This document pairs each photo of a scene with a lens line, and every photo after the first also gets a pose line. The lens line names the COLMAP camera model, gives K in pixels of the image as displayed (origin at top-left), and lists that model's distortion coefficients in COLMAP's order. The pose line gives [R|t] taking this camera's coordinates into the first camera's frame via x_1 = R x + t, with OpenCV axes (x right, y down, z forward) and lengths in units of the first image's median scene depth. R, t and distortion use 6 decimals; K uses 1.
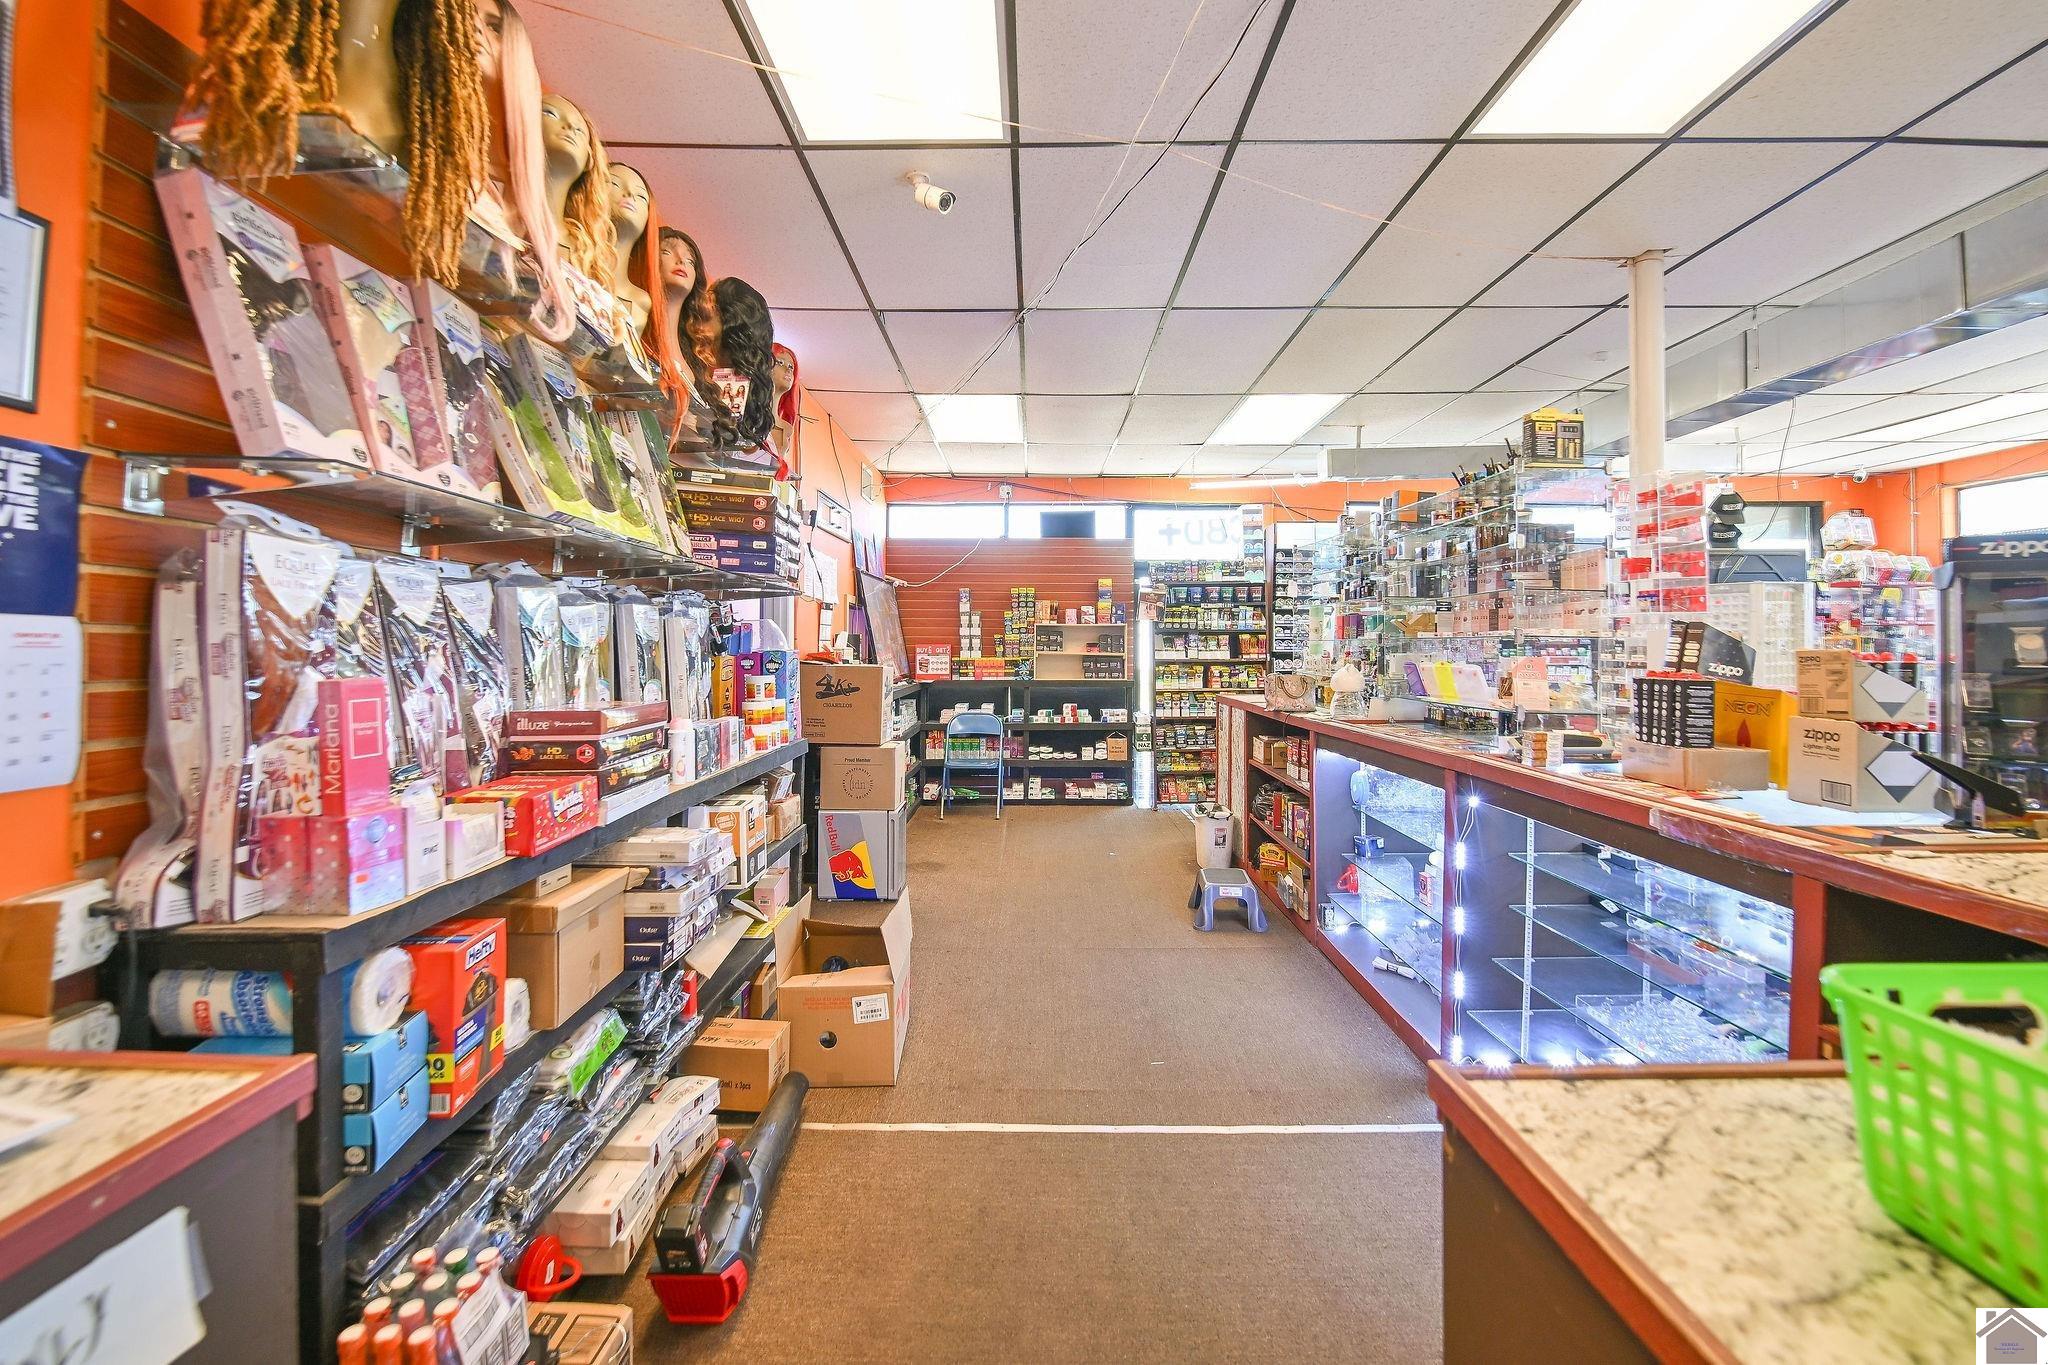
lens RADIAL K [[880.1, 0, 1013.3], [0, 880.1, 642.2], [0, 0, 1]] dist [-0.023931, 0.002510]
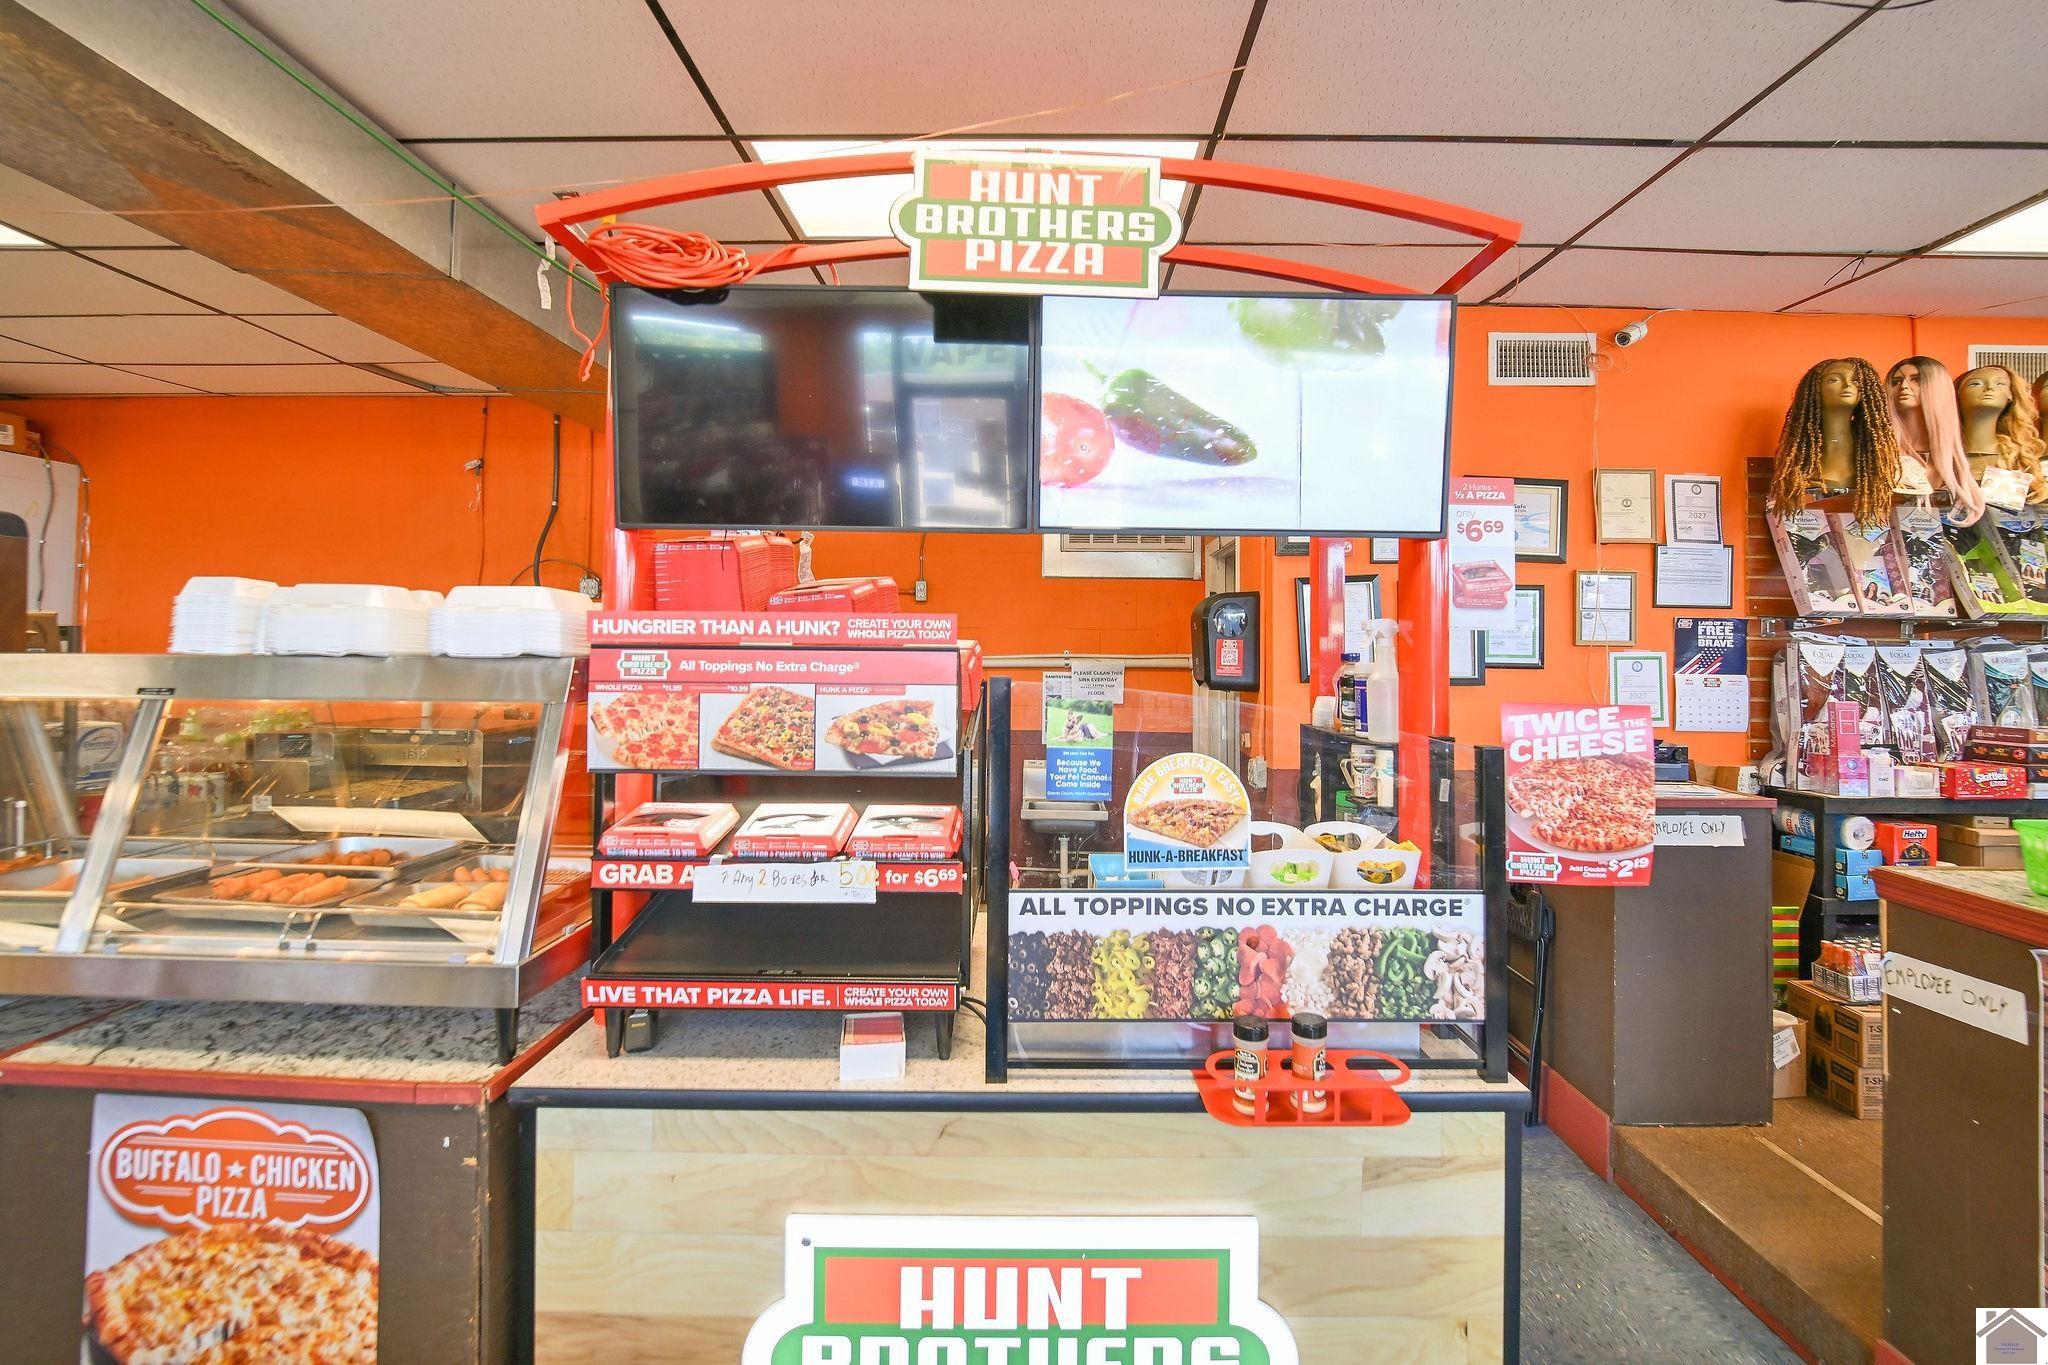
lens RADIAL K [[880.1, 0, 1037.3], [0, 880.1, 617.2], [0, 0, 1]] dist [-0.023931, 0.002510]
pose [[-0.020999, -0.039317, -0.999006, 1.666252], [-0.004001, 0.999222, -0.039242, -0.087211], [0.999771, 0.003173, -0.021140, -1.177280]]
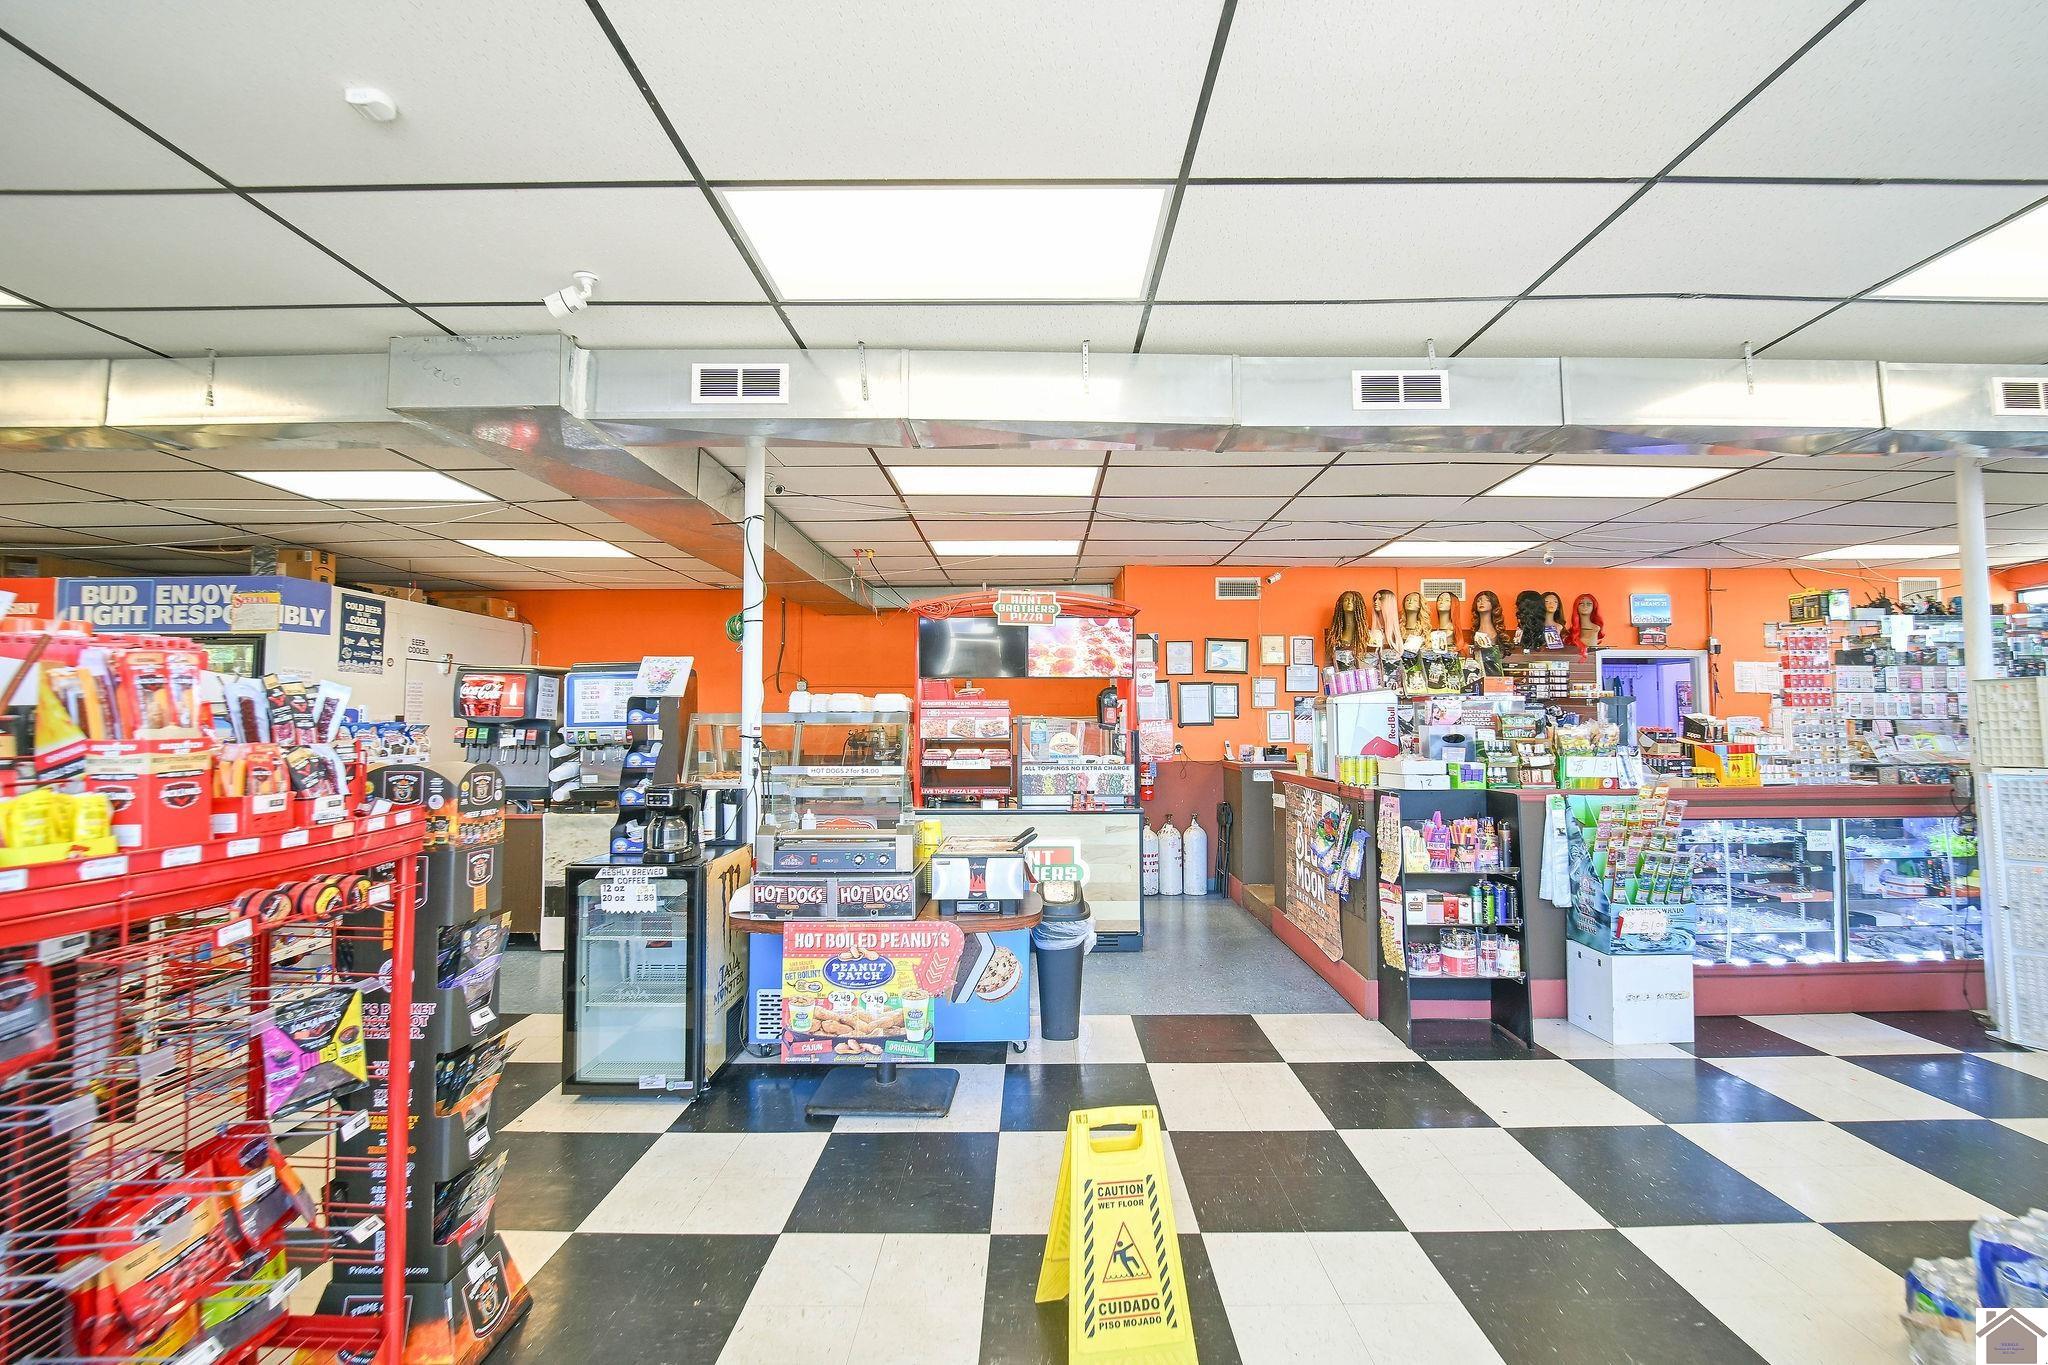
lens RADIAL K [[880.1, 0, 1022.1], [0, 880.1, 683.8], [0, 0, 1]] dist [-0.023931, 0.002510]
pose [[-0.025977, -0.050926, -0.998365, 5.234166], [0.006234, 0.998674, -0.051104, 0.019883], [0.999643, -0.007551, -0.025625, -1.112093]]
